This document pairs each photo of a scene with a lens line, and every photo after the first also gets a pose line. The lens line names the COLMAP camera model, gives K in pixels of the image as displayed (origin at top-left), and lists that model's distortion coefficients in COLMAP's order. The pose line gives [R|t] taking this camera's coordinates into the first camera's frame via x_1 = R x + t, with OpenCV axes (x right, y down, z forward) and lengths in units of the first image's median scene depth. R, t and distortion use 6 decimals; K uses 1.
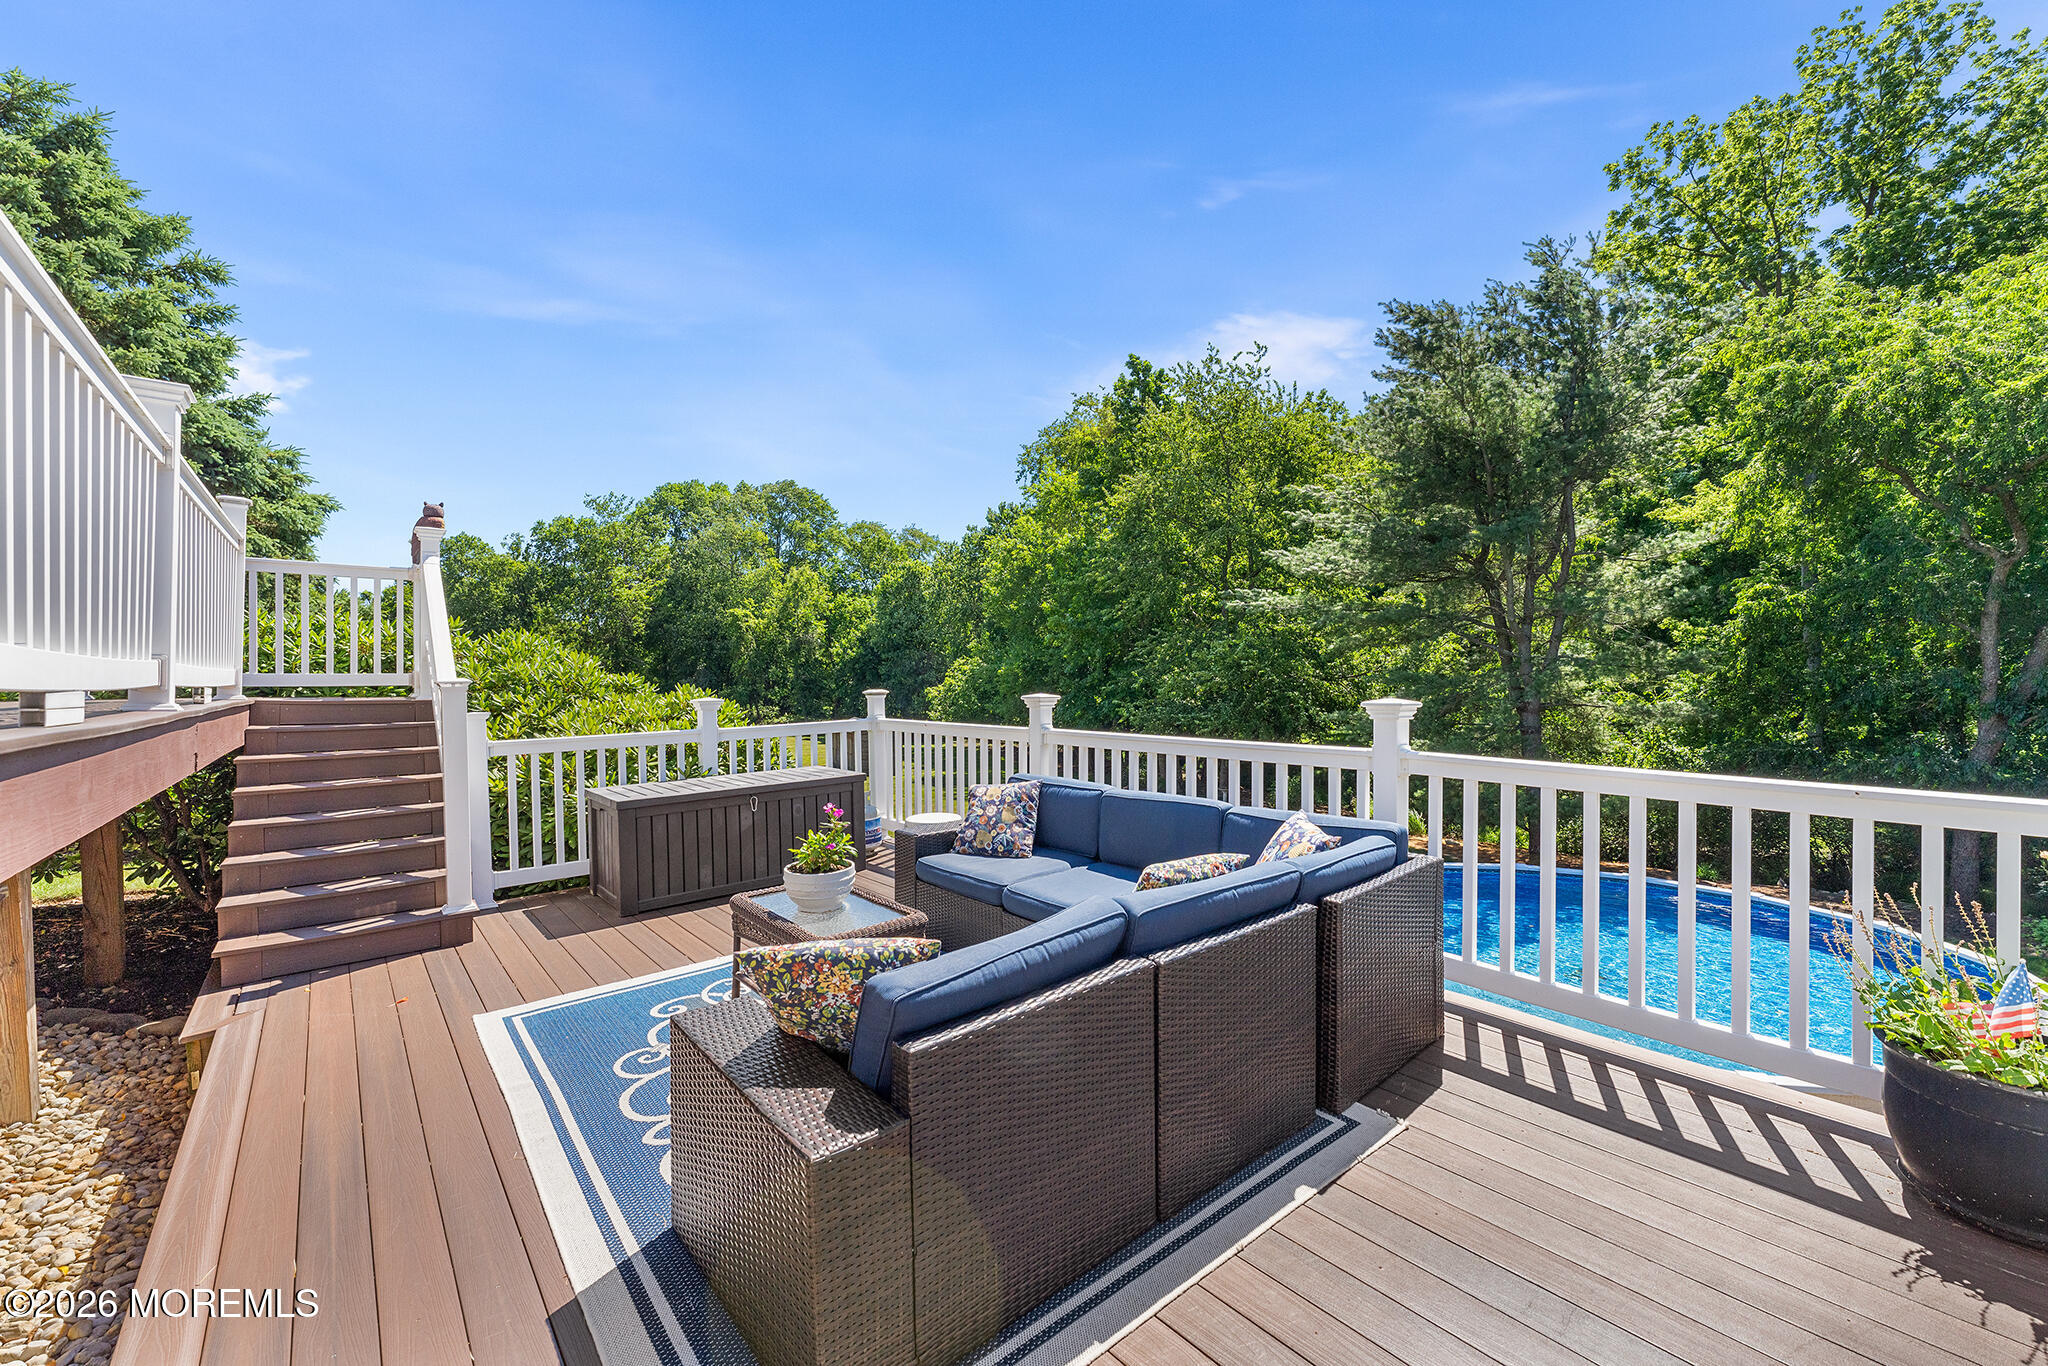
lens RADIAL K [[820.3, 0, 1015.1], [0, 820.3, 681.8], [0, 0, 1]] dist [-0.000524, -0.000210]
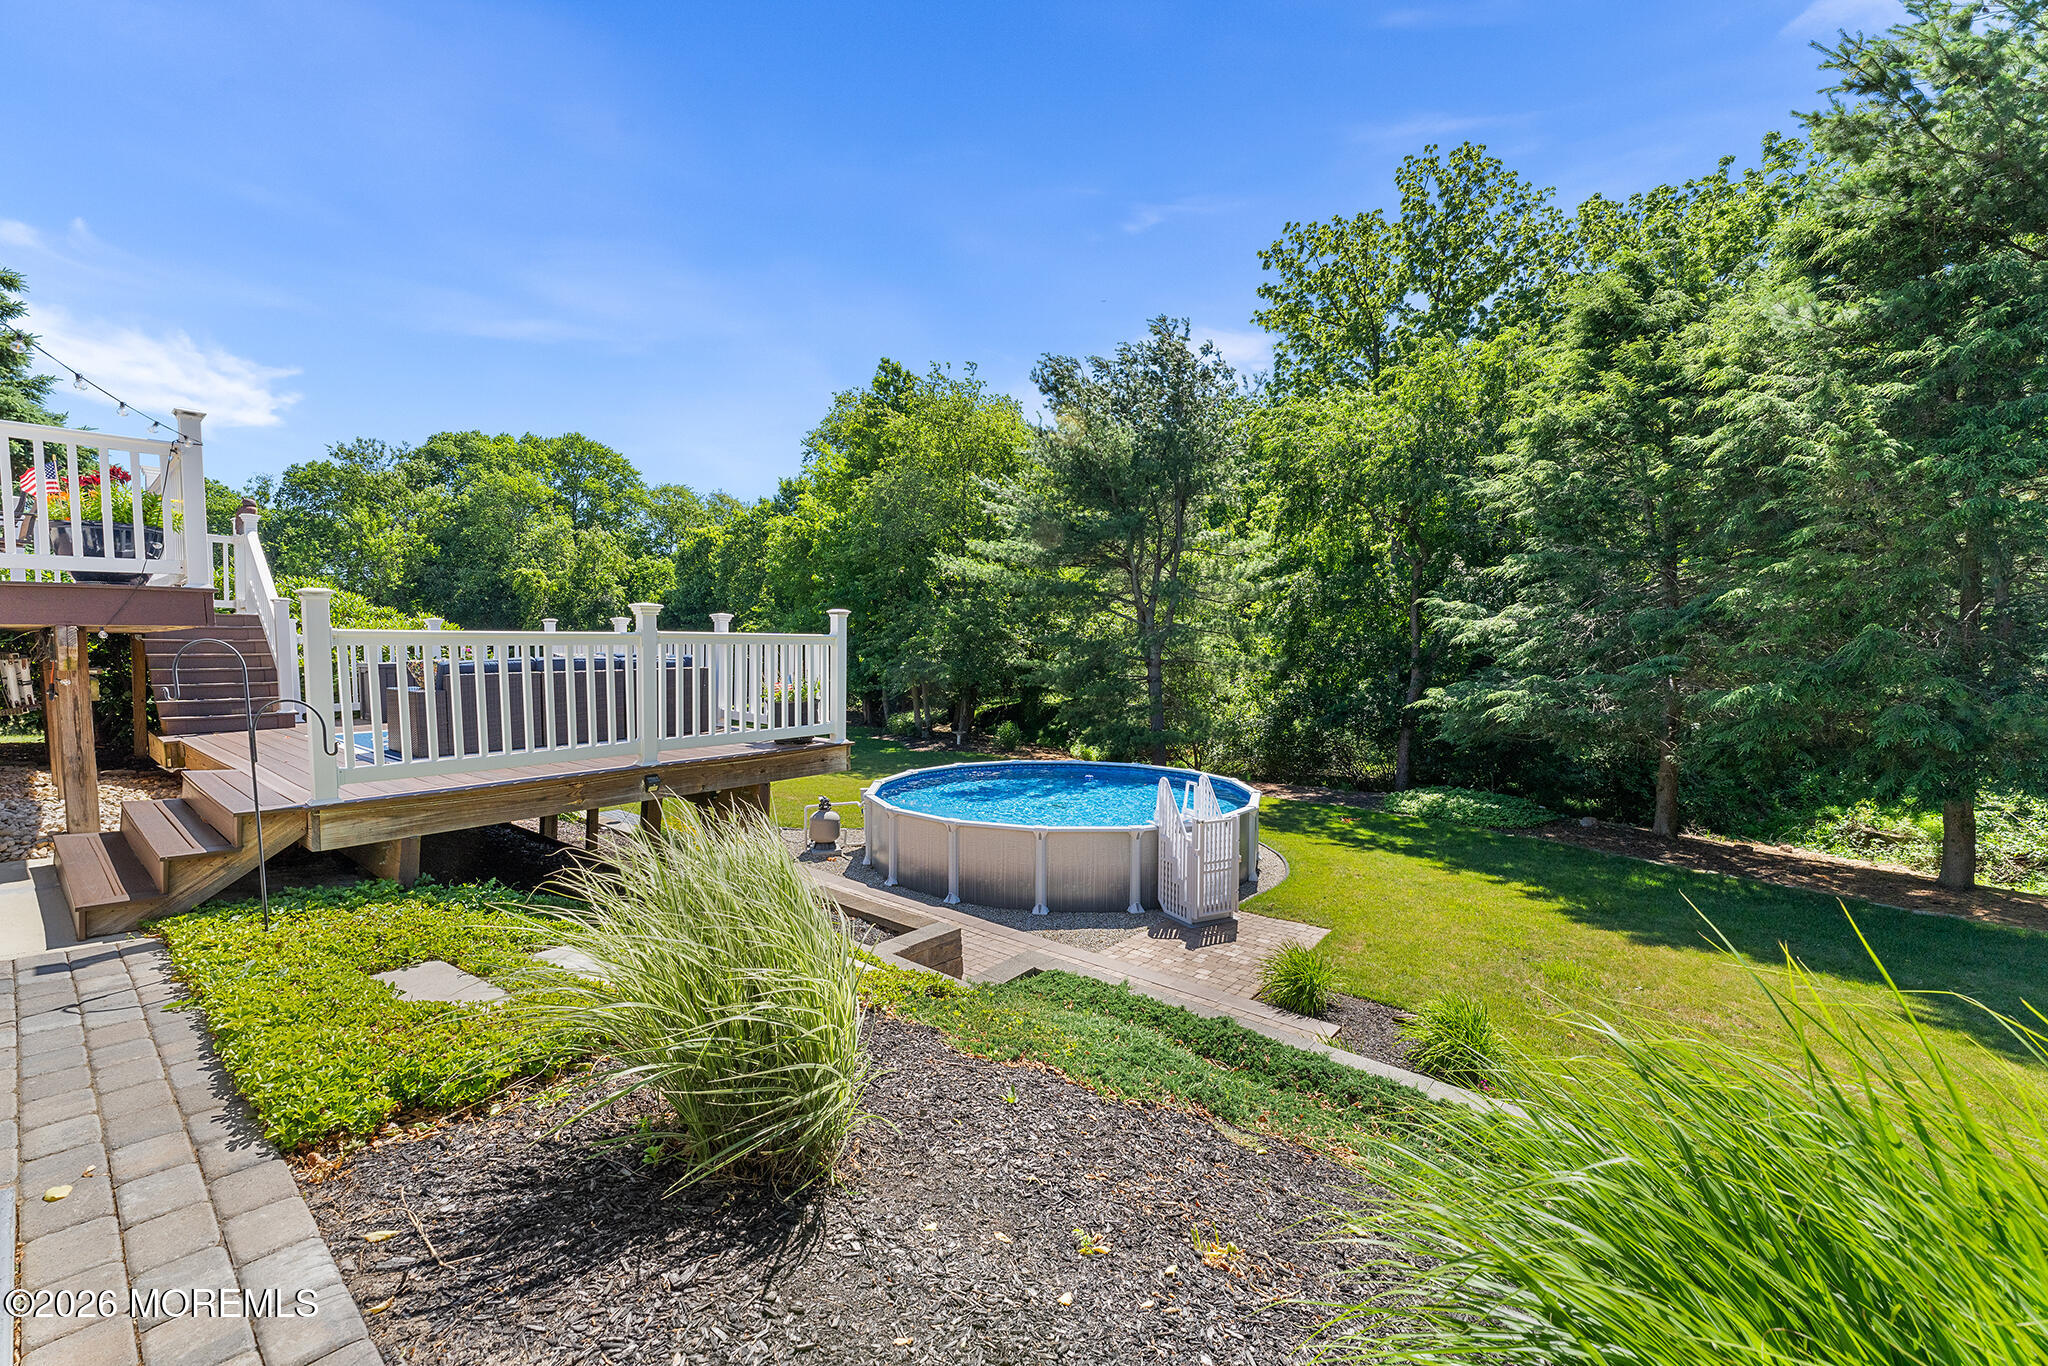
lens RADIAL K [[820.3, 0, 1019.1], [0, 820.3, 696.6], [0, 0, 1]] dist [-0.000524, -0.000210]
pose [[0.979573, 0.006294, 0.200991, 0.100473], [-0.016588, 0.998633, 0.049571, 0.016431], [-0.200405, -0.051893, 0.978338, -0.196661]]
